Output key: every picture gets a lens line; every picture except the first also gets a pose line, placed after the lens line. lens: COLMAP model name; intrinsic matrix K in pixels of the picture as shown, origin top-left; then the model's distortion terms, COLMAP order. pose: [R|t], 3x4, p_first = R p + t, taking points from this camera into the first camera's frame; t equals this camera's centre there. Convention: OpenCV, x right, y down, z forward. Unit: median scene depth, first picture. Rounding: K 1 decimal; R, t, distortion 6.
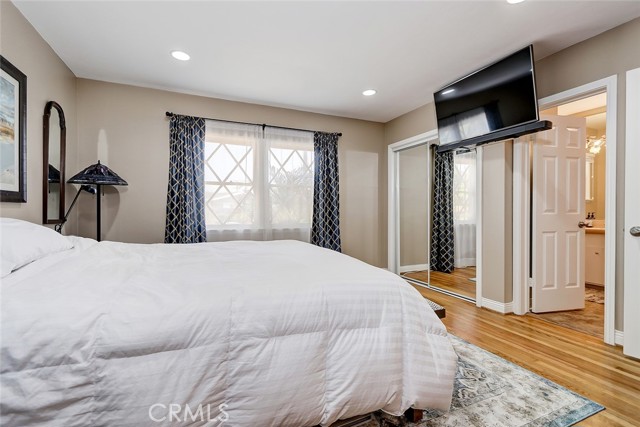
lens RADIAL K [[293.5, 0, 322.8], [0, 293.5, 210.1], [0, 0, 1]] dist [0.004247, -0.000667]
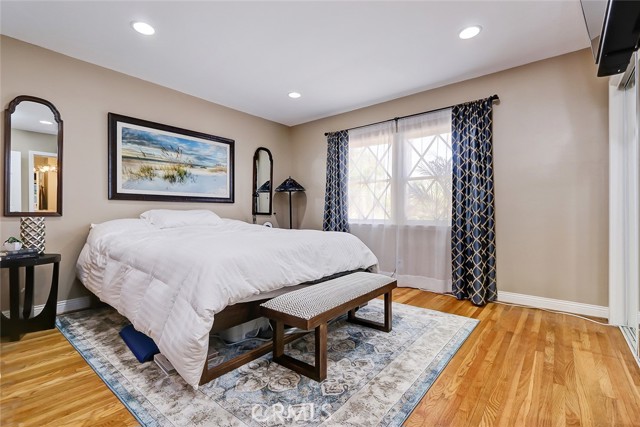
lens RADIAL K [[293.5, 0, 319.6], [0, 293.5, 215.6], [0, 0, 1]] dist [0.004247, -0.000667]
pose [[0.441936, 0.013035, -0.896952, 0.569724], [0.004064, 0.999855, 0.016532, 0.015981], [0.897037, -0.010951, 0.441819, 0.336921]]
